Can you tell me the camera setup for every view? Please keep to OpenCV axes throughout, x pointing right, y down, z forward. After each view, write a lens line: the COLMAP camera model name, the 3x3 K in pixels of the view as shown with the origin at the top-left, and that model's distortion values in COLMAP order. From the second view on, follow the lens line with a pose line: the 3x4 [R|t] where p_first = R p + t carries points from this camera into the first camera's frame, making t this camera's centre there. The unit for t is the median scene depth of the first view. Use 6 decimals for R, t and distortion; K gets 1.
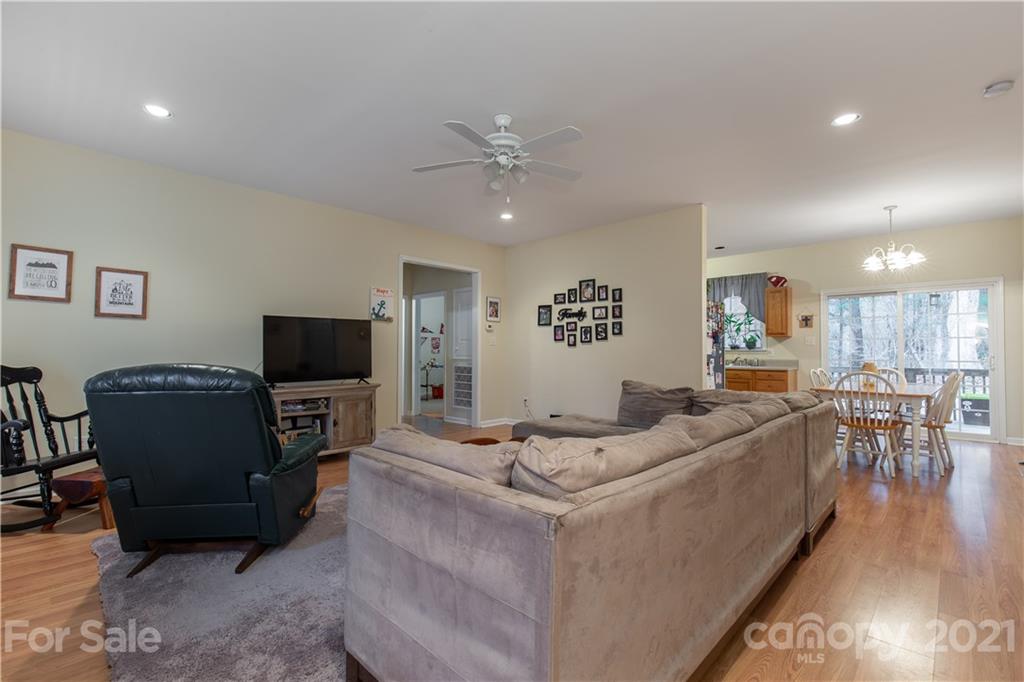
lens RADIAL K [[468.4, 0, 509.4], [0, 468.4, 335.5], [0, 0, 1]] dist [0.001278, 0.000875]
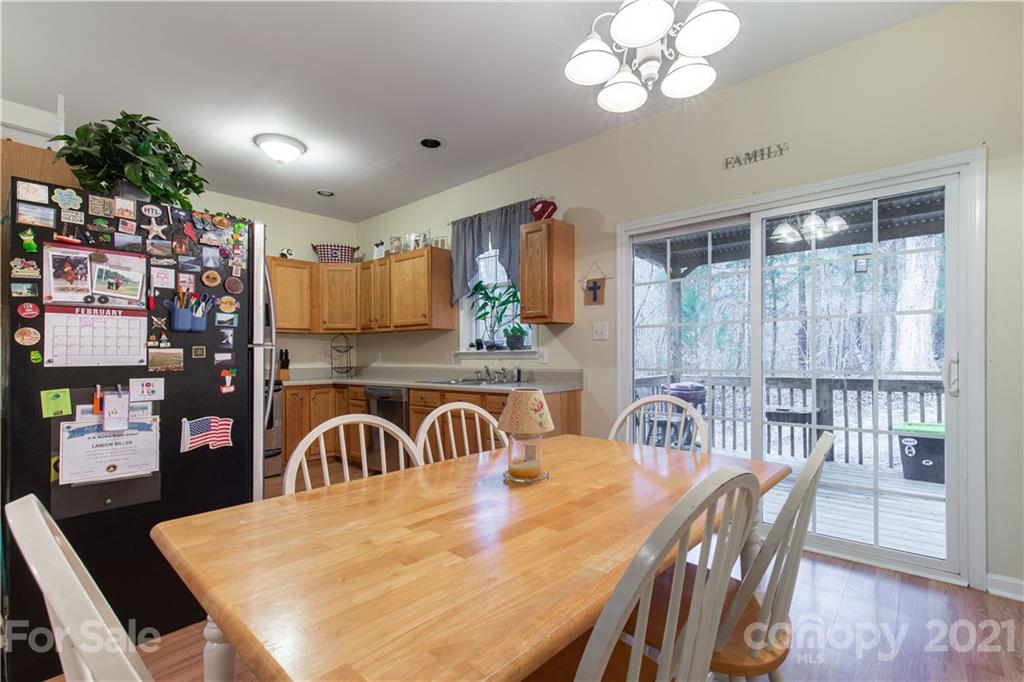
lens RADIAL K [[468.4, 0, 523.6], [0, 468.4, 354.0], [0, 0, 1]] dist [0.001278, 0.000875]
pose [[0.998076, -0.012798, 0.060660, 0.502899], [0.010989, 0.999488, 0.030049, 0.018478], [-0.061013, -0.029324, 0.997706, 0.491120]]
